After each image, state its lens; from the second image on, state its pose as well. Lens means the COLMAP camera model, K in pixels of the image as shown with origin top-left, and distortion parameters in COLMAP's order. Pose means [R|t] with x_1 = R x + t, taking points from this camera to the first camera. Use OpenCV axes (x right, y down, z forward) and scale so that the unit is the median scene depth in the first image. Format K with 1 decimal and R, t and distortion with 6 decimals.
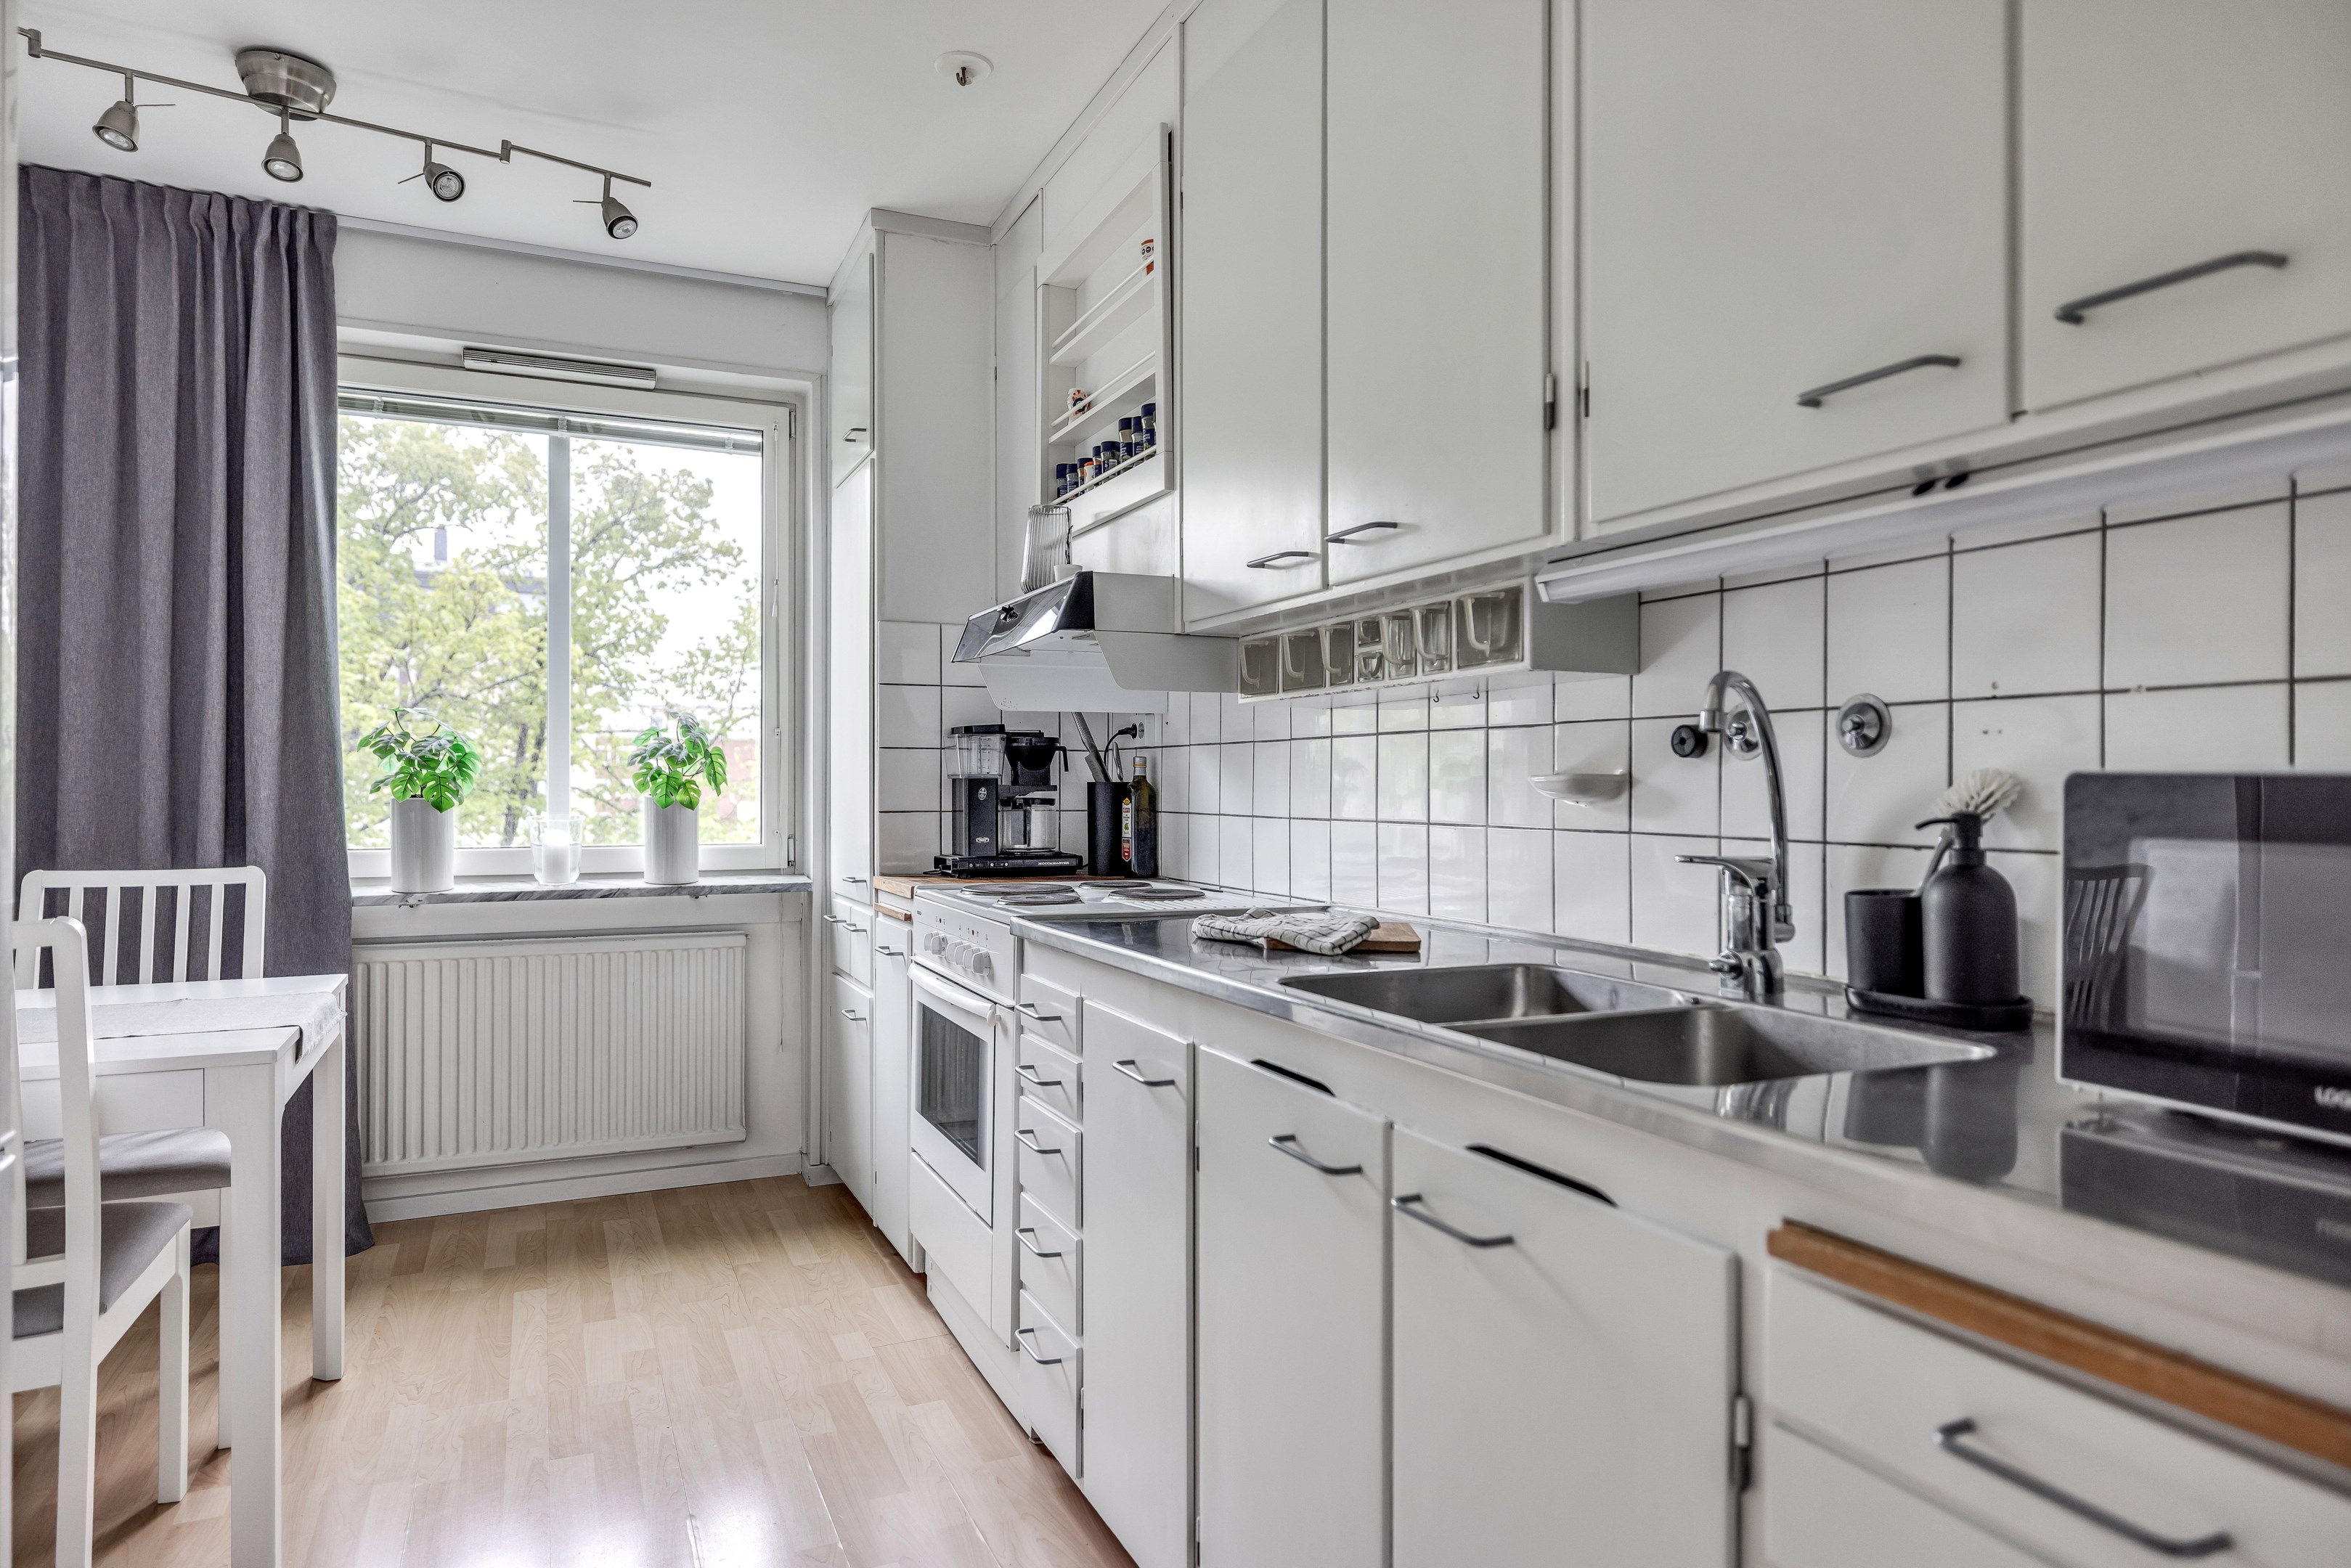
lens RADIAL K [[1369.5, 0, 1177.5], [0, 1369.5, 789.0], [0, 0, 1]] dist [-0.004156, -0.001022]
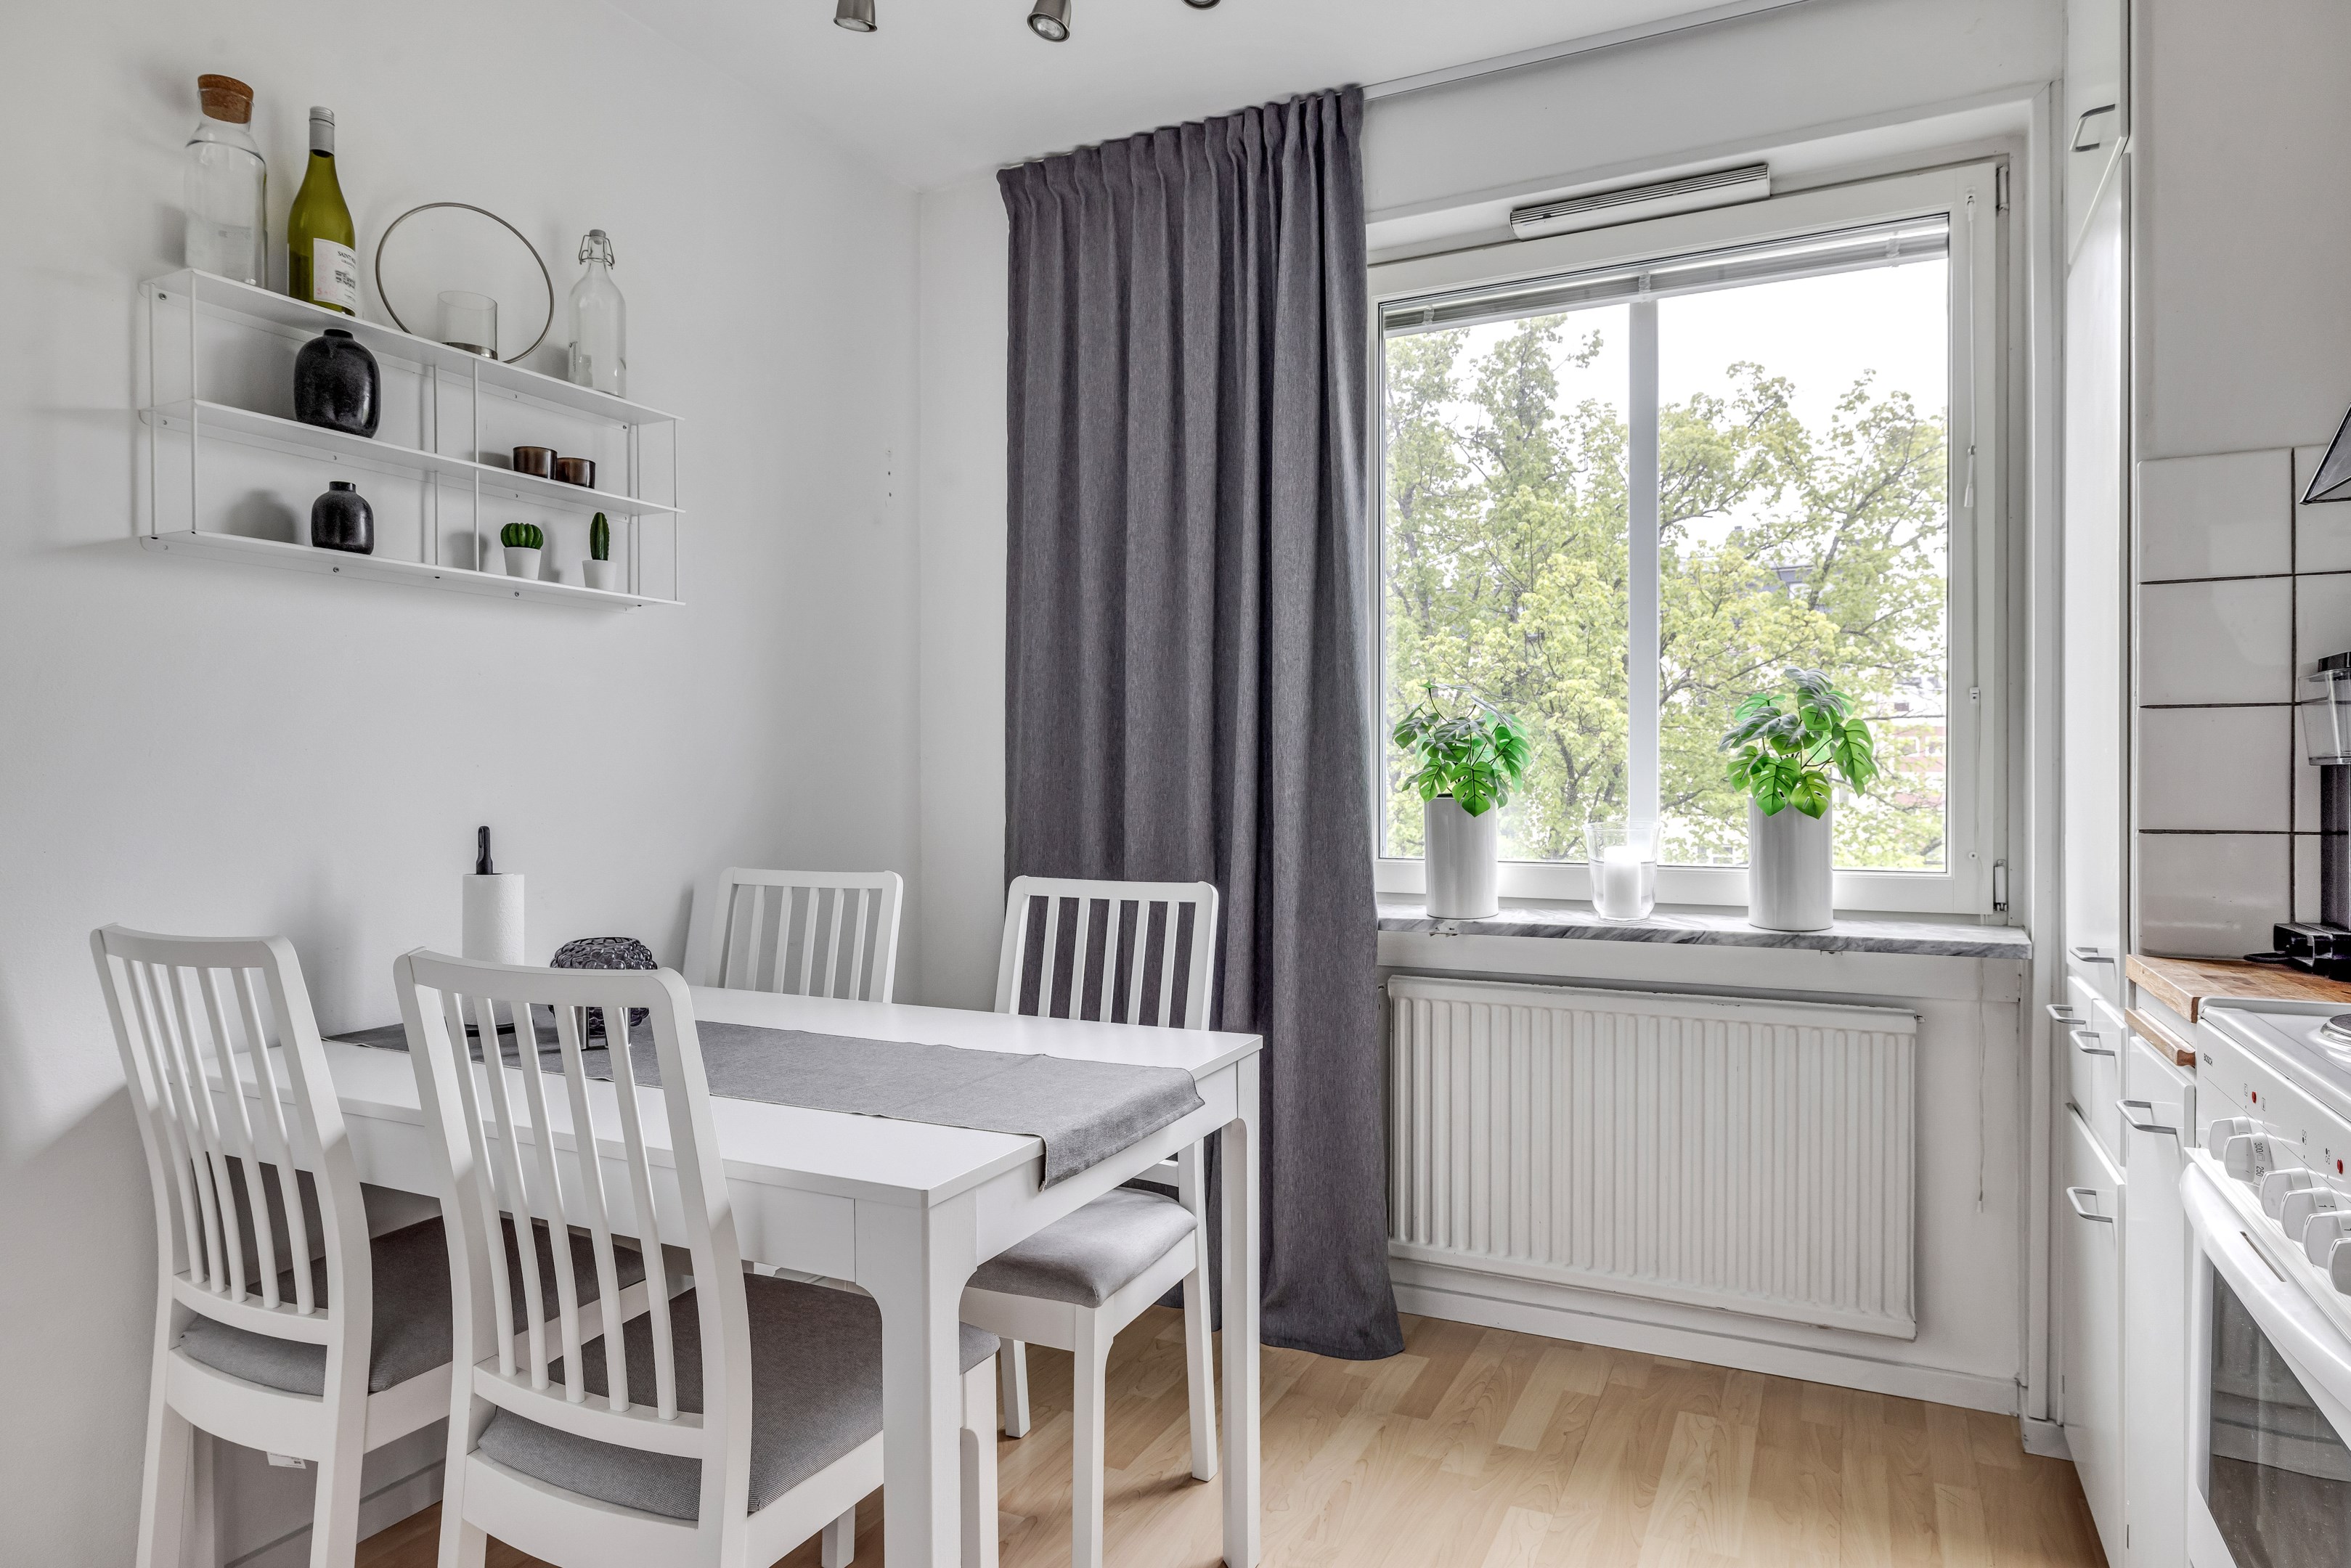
lens RADIAL K [[1369.5, 0, 1177.5], [0, 1369.5, 789.0], [0, 0, 1]] dist [-0.004156, -0.001022]
pose [[0.626821, 0.003008, -0.779158, -0.040552], [0.001116, 0.999988, 0.004759, -0.001968], [0.779163, -0.003852, 0.626810, 0.367187]]
